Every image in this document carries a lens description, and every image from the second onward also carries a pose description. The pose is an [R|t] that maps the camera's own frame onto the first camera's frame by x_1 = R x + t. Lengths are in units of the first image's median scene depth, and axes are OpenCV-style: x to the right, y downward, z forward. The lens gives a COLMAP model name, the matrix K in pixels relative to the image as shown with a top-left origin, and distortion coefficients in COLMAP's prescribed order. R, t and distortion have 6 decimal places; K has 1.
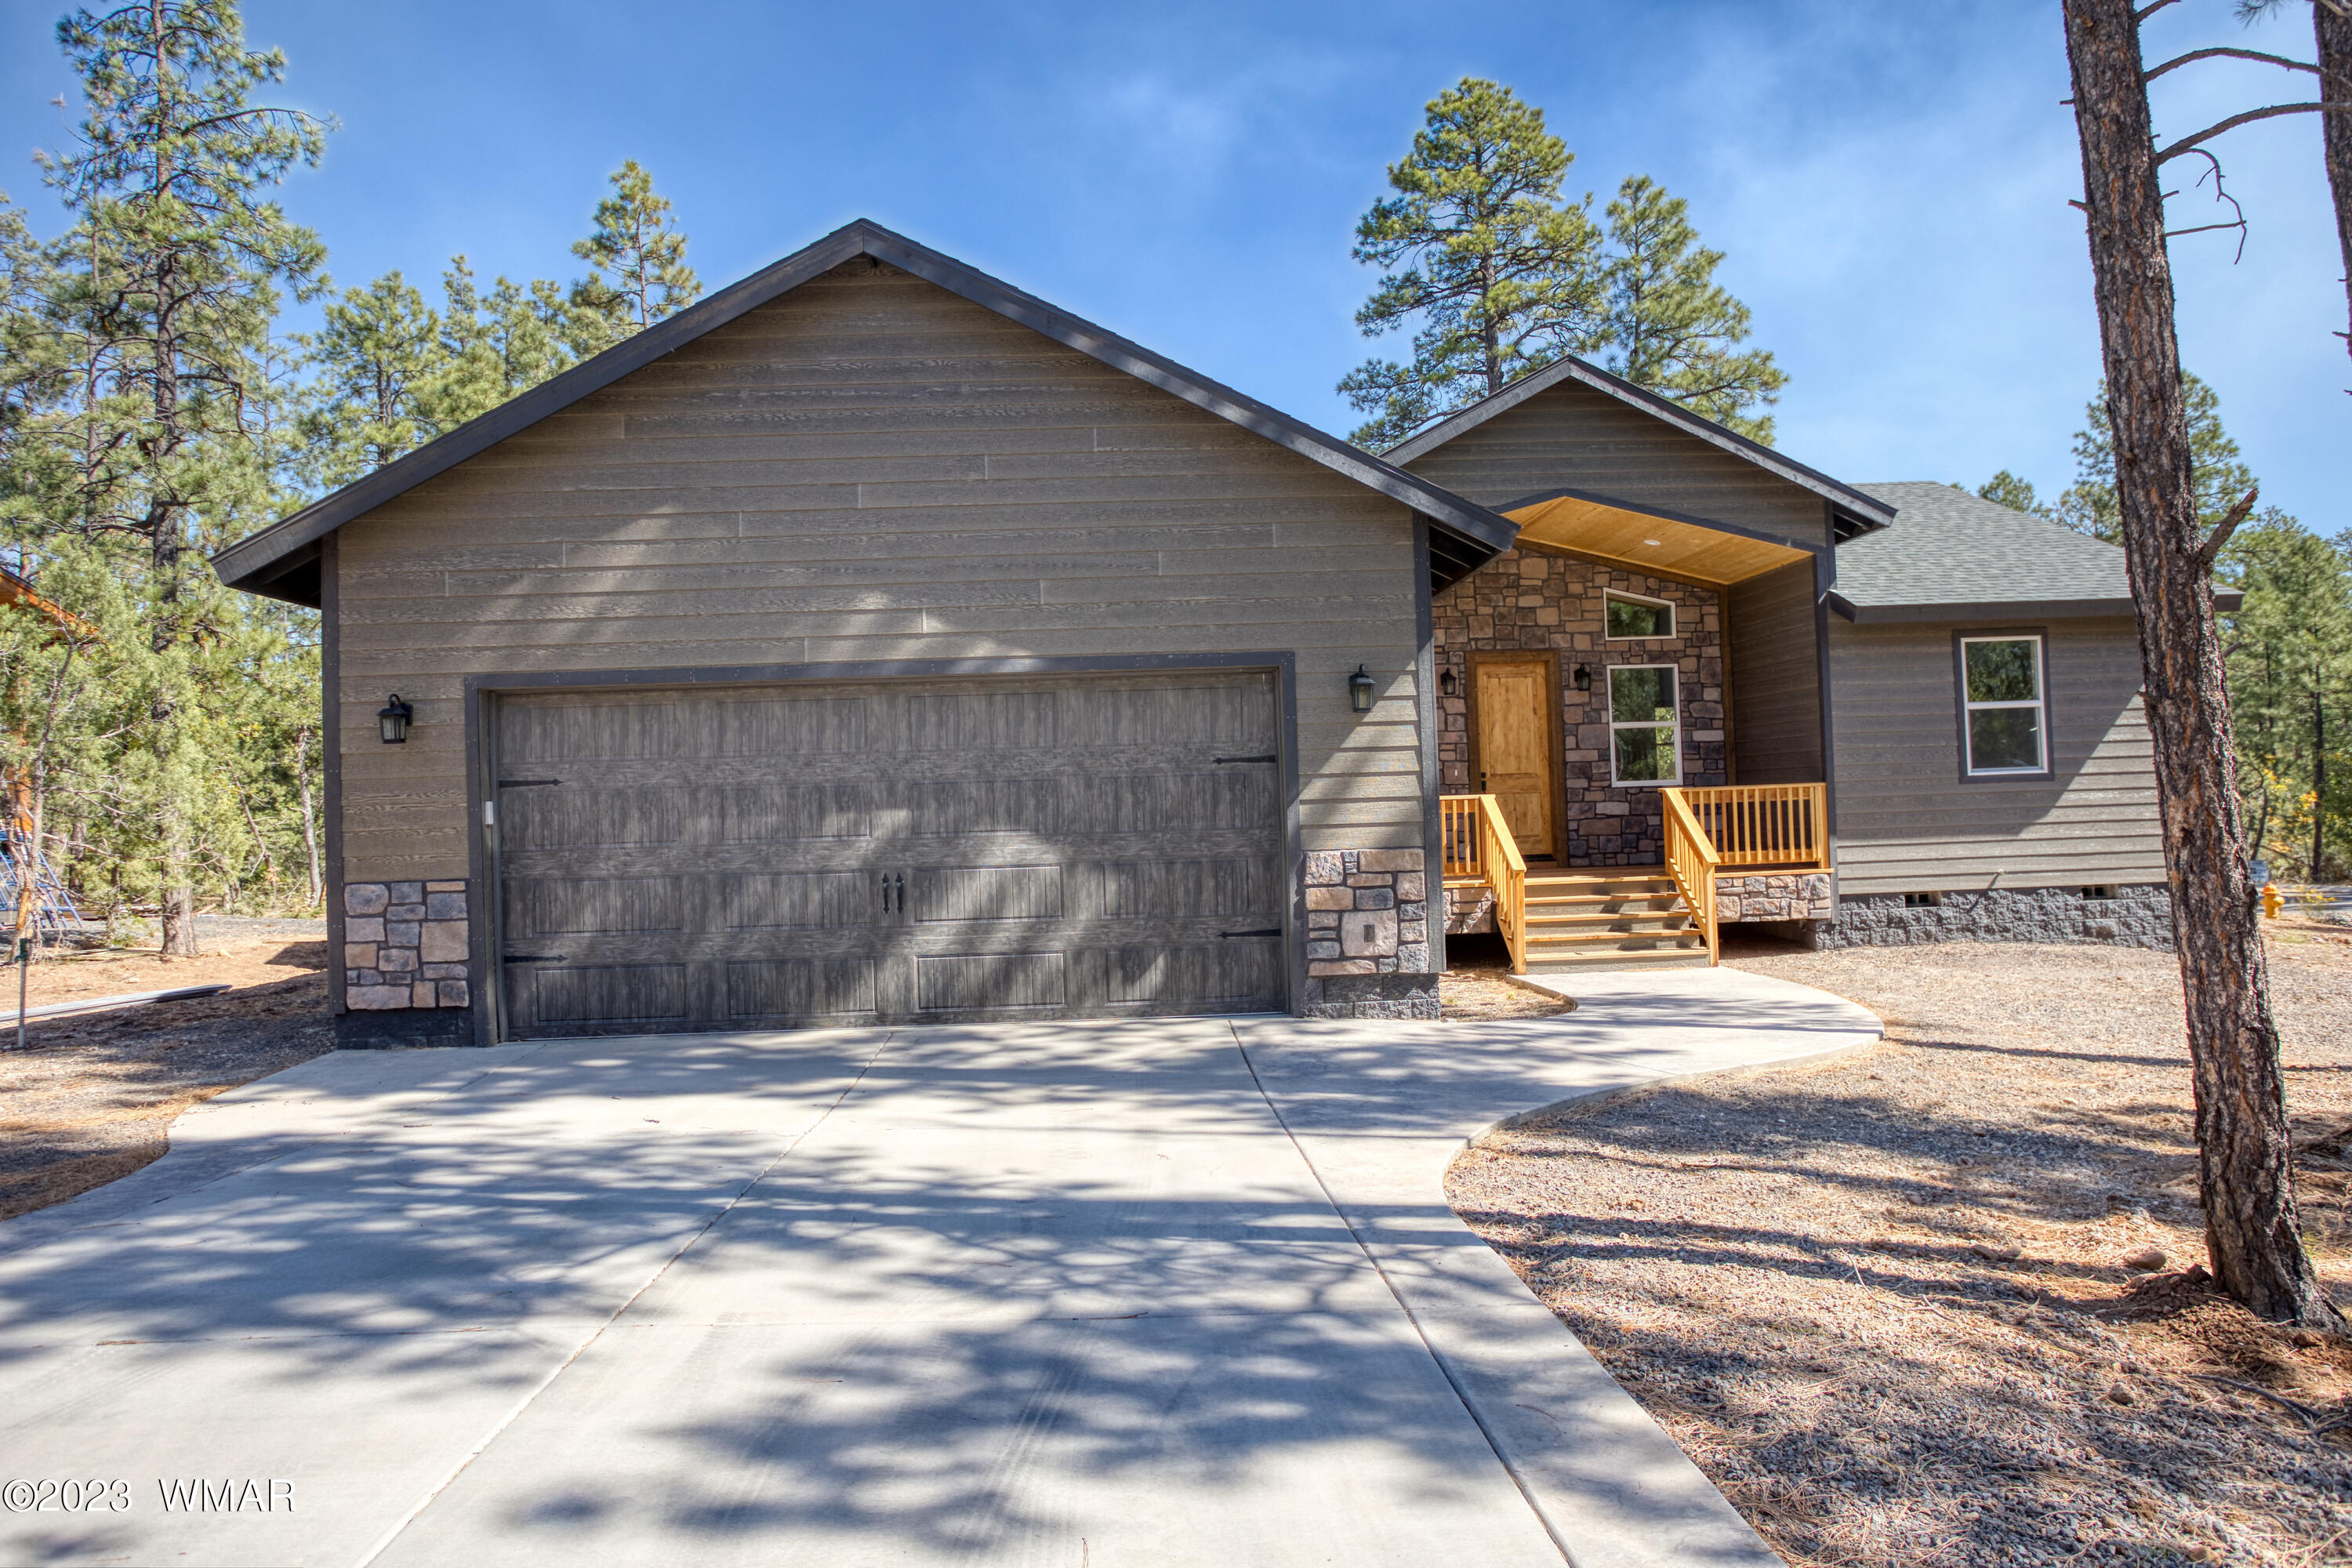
lens RADIAL K [[1578.9, 0, 1176.0], [0, 1578.9, 784.0], [0, 0, 1]] dist [-0.061934, 0.061039]
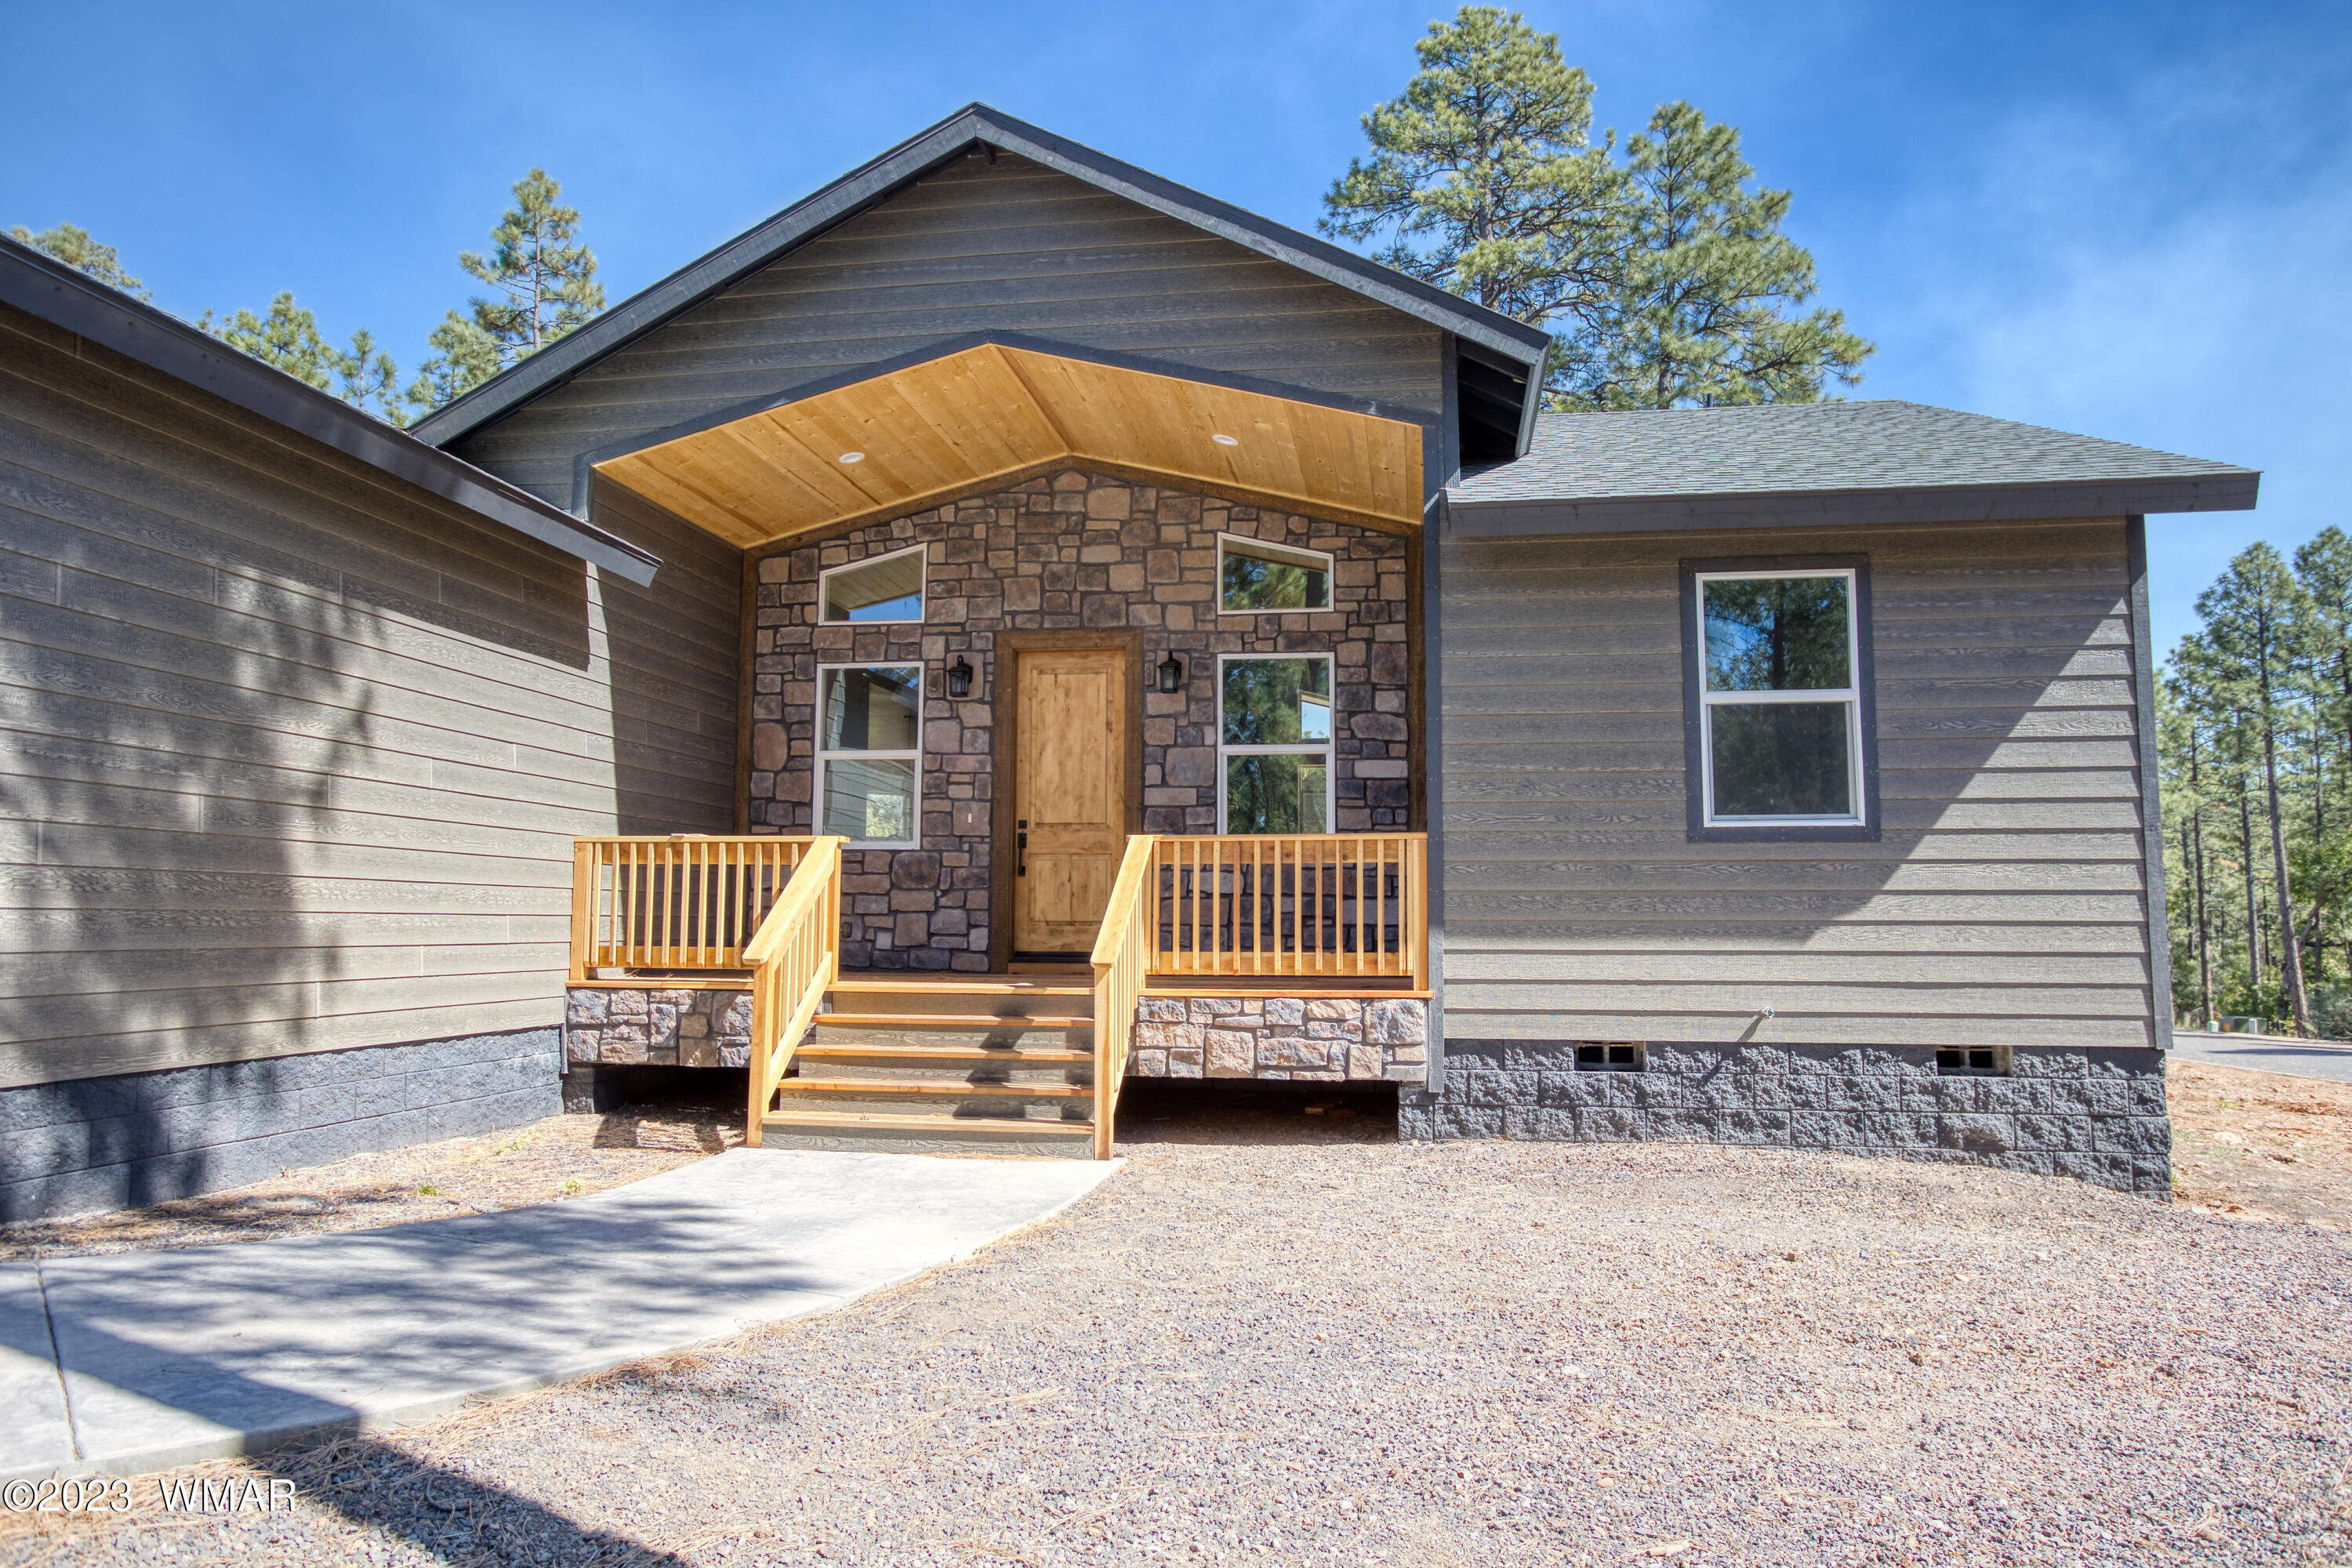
lens RADIAL K [[1578.9, 0, 1176.0], [0, 1578.9, 784.0], [0, 0, 1]] dist [-0.061934, 0.061039]
pose [[0.978800, 0.020321, -0.203808, 0.439011], [-0.035543, 0.996821, -0.071305, 0.024501], [0.201711, 0.077037, 0.976411, 0.437966]]
